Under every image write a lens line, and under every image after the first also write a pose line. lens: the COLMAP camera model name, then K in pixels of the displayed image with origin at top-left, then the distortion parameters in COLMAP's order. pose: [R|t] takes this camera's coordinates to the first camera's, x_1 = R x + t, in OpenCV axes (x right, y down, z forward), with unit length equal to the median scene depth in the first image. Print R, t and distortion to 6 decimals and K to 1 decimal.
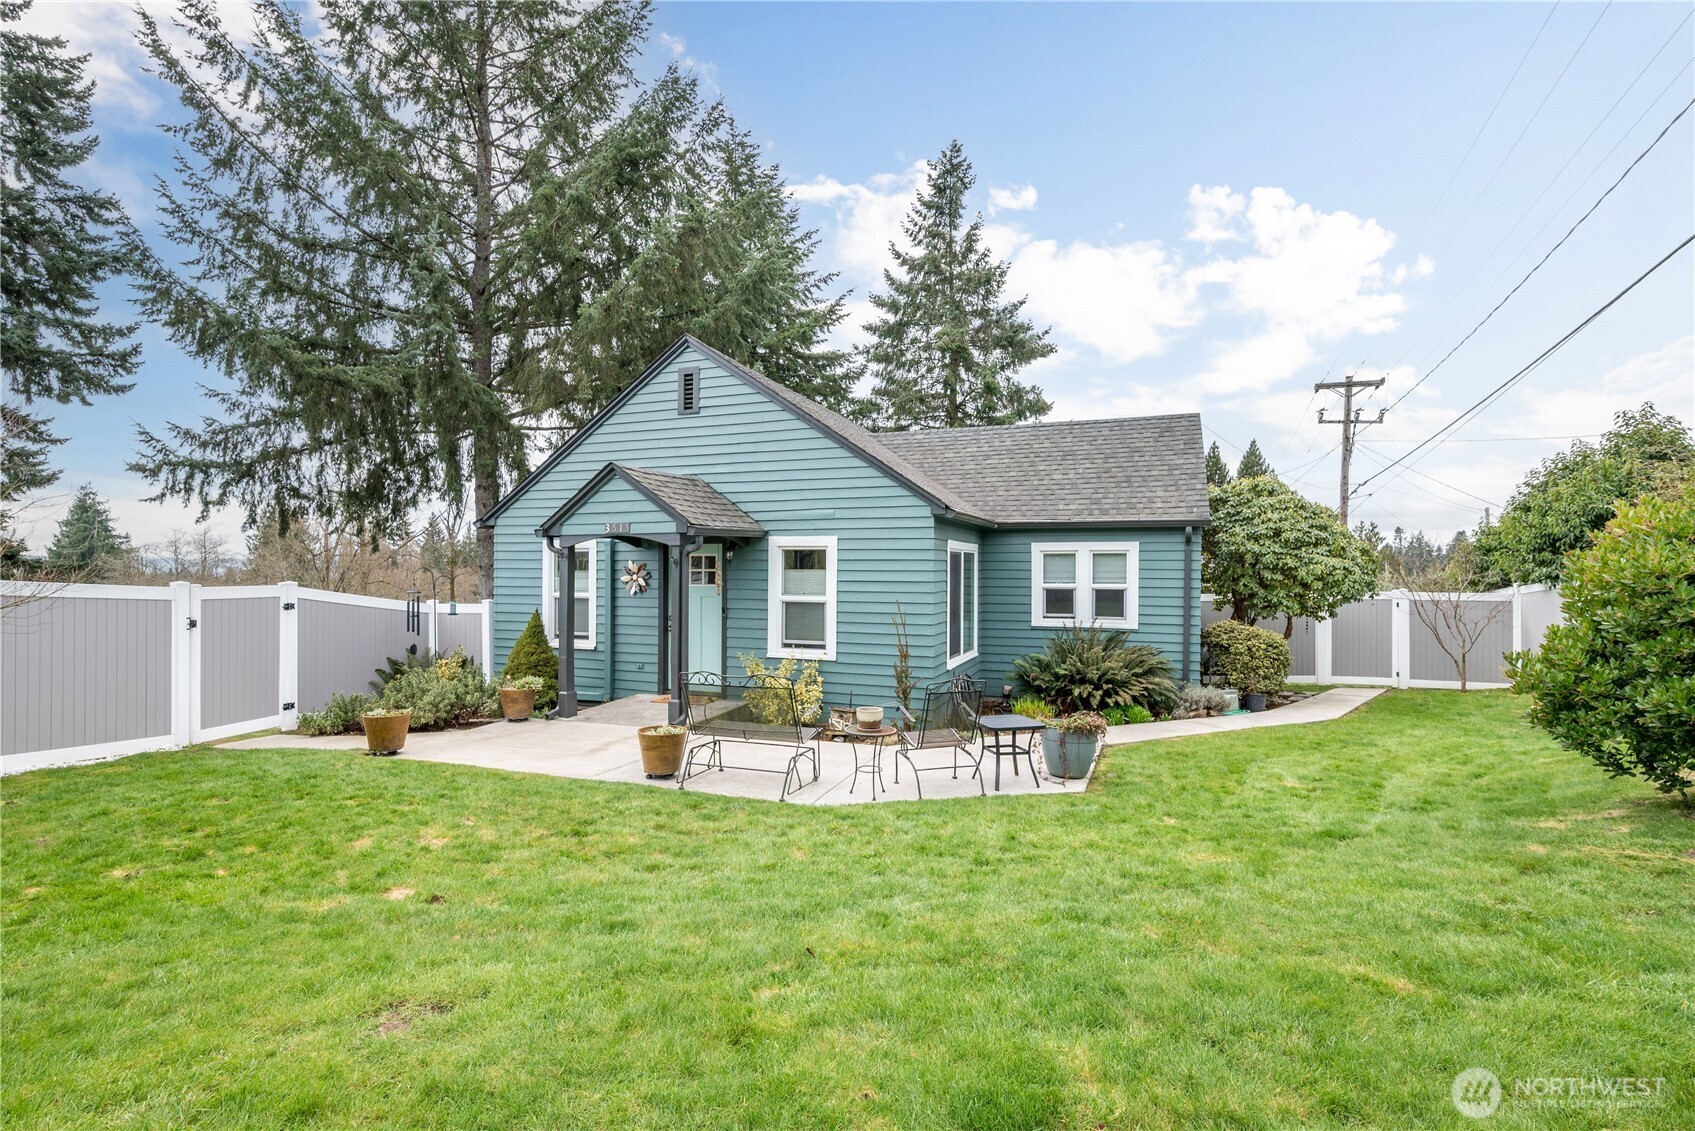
lens RADIAL K [[693.8, 0, 845.2], [0, 693.8, 573.6], [0, 0, 1]] dist [0.002004, -0.000932]
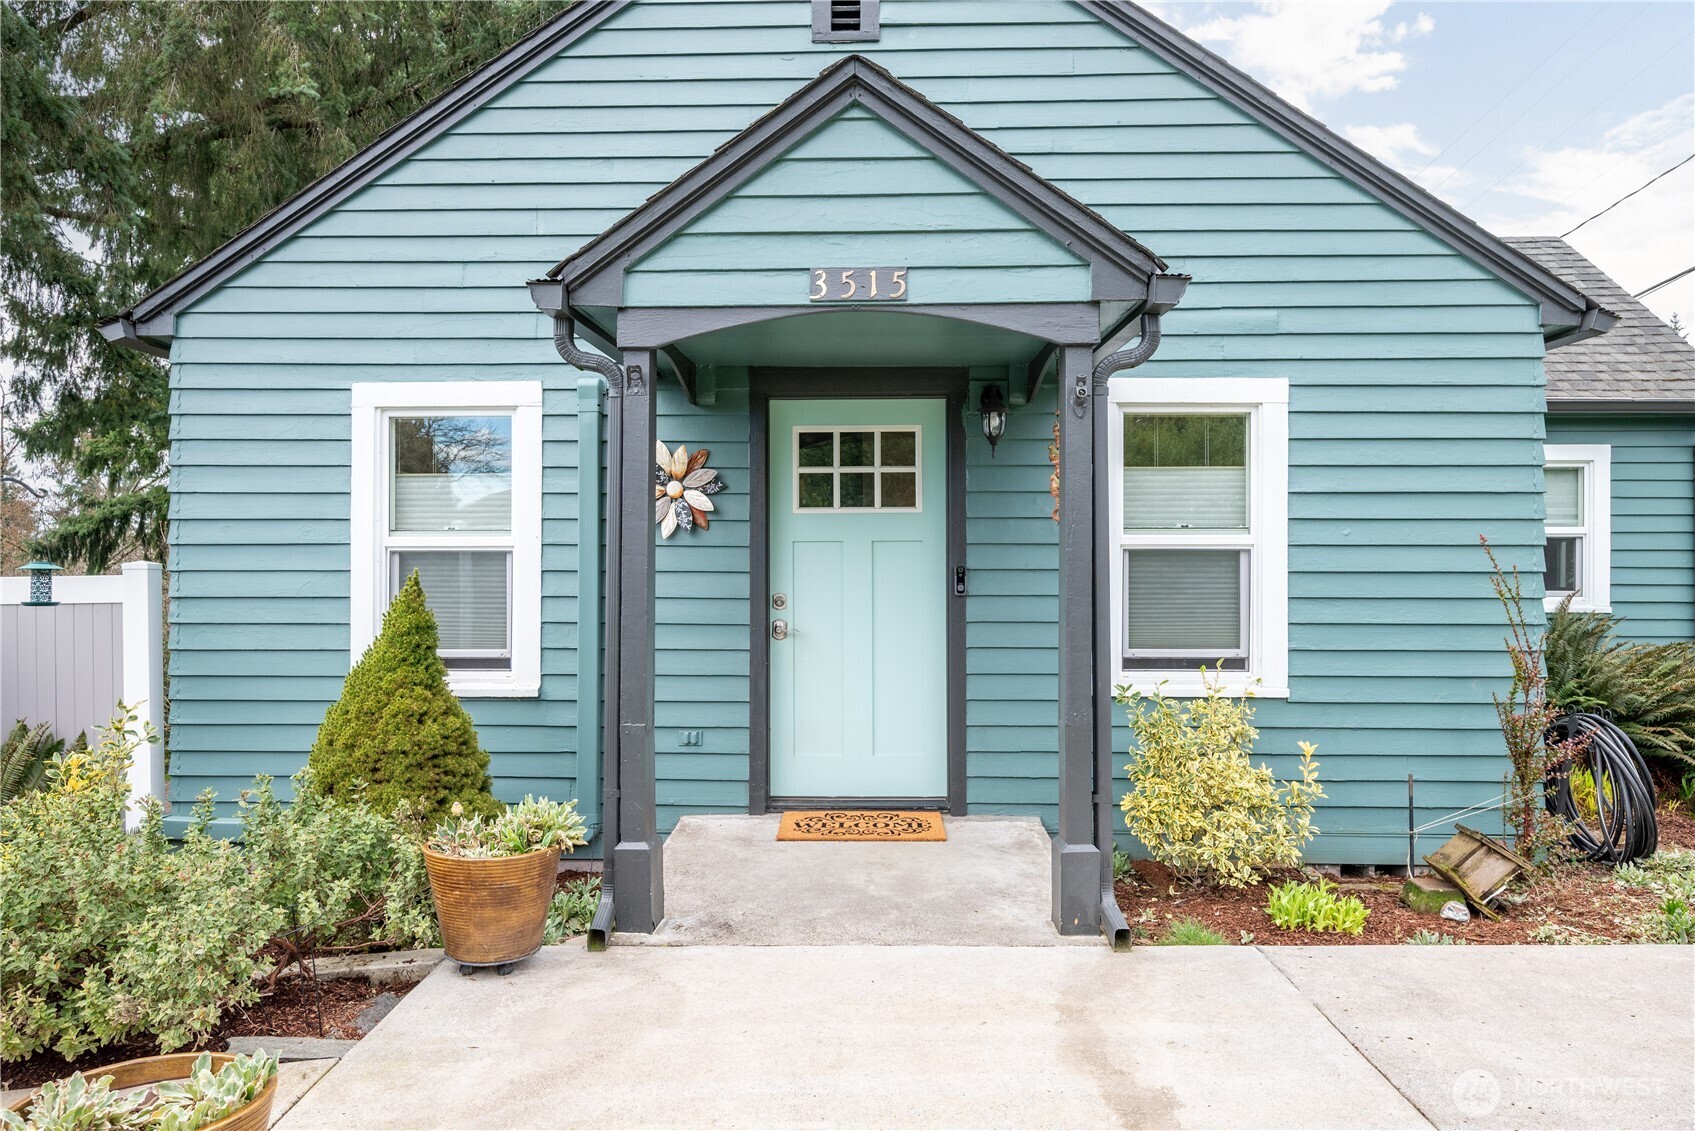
lens RADIAL K [[1047.5, 0, 850.7], [0, 1047.5, 557.4], [0, 0, 1]] dist [-0.004084, 0.000282]
pose [[0.951620, -0.001303, 0.307274, -0.371368], [0.004384, 0.999947, -0.009336, 0.044691], [-0.307245, 0.010232, 0.951575, 0.449018]]
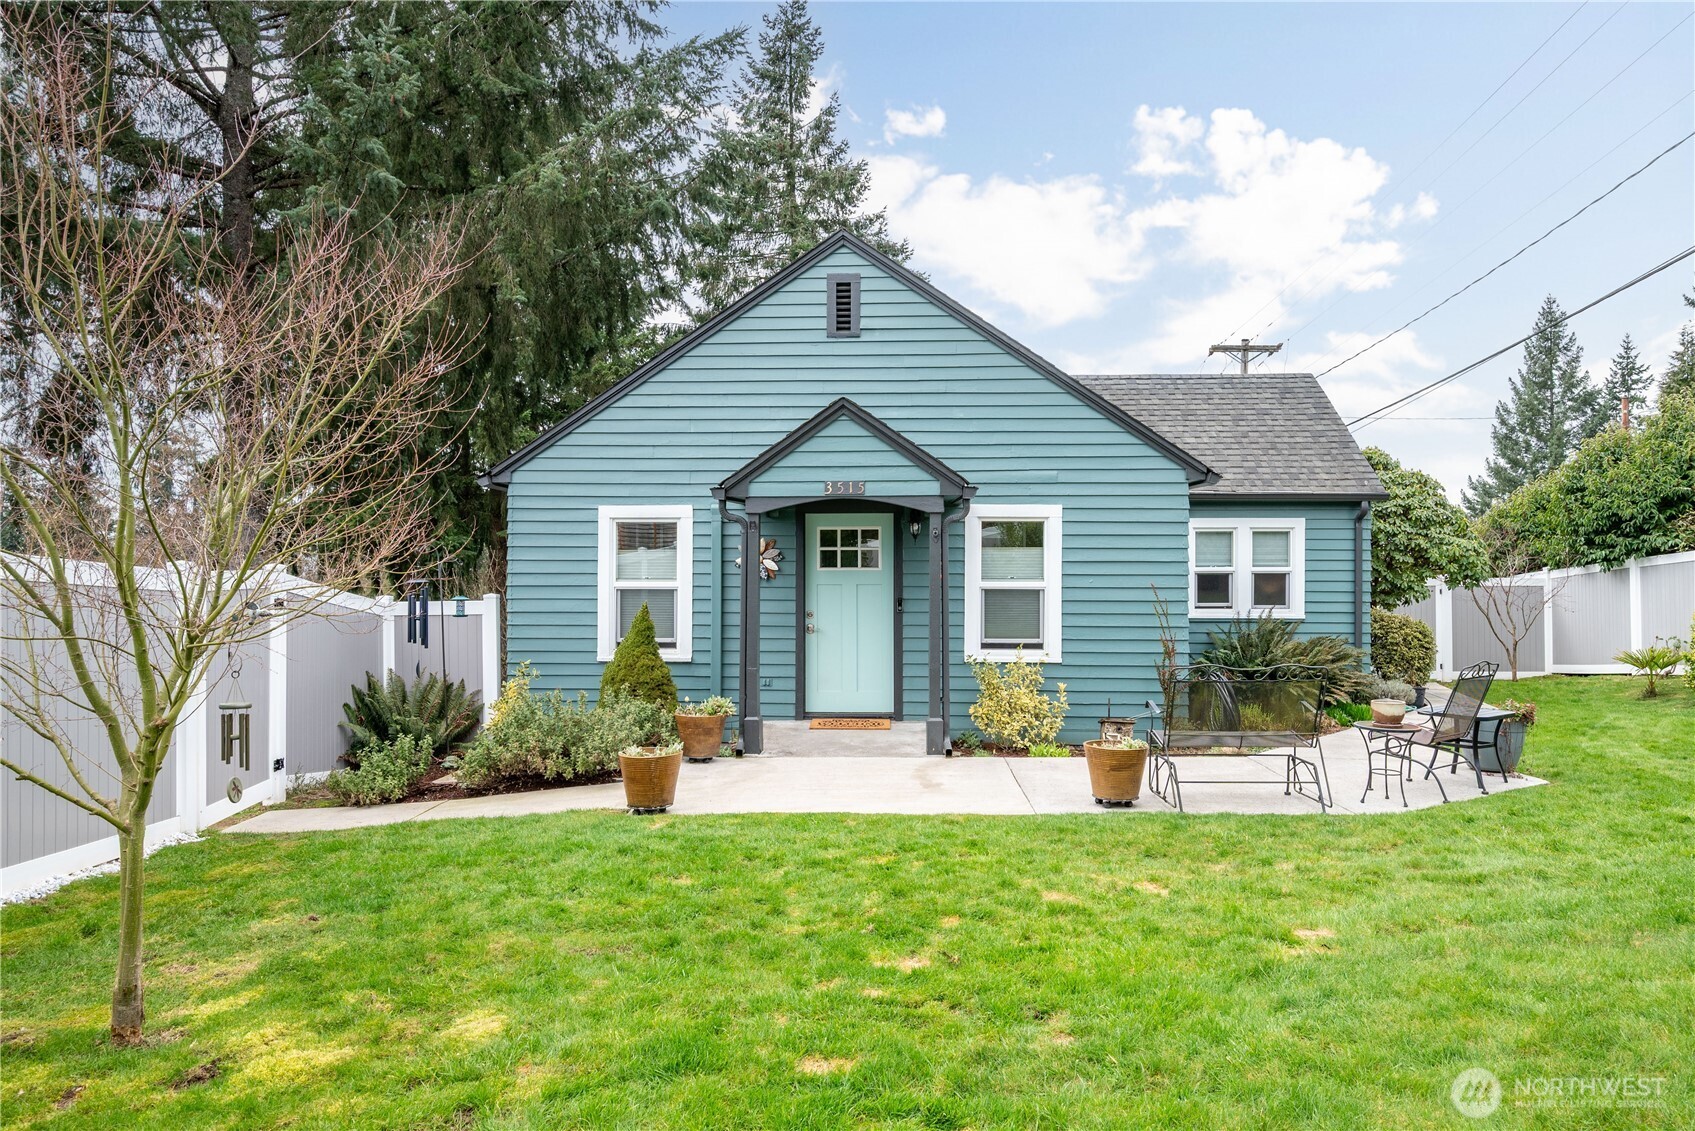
lens RADIAL K [[937.5, 0, 845.4], [0, 937.5, 562.2], [0, 0, 1]] dist [-0.002402, 0.001603]
pose [[0.958277, -0.001890, 0.285834, -0.480321], [0.003592, 0.999979, -0.005432, 0.014027], [-0.285818, 0.006232, 0.958264, 0.043560]]
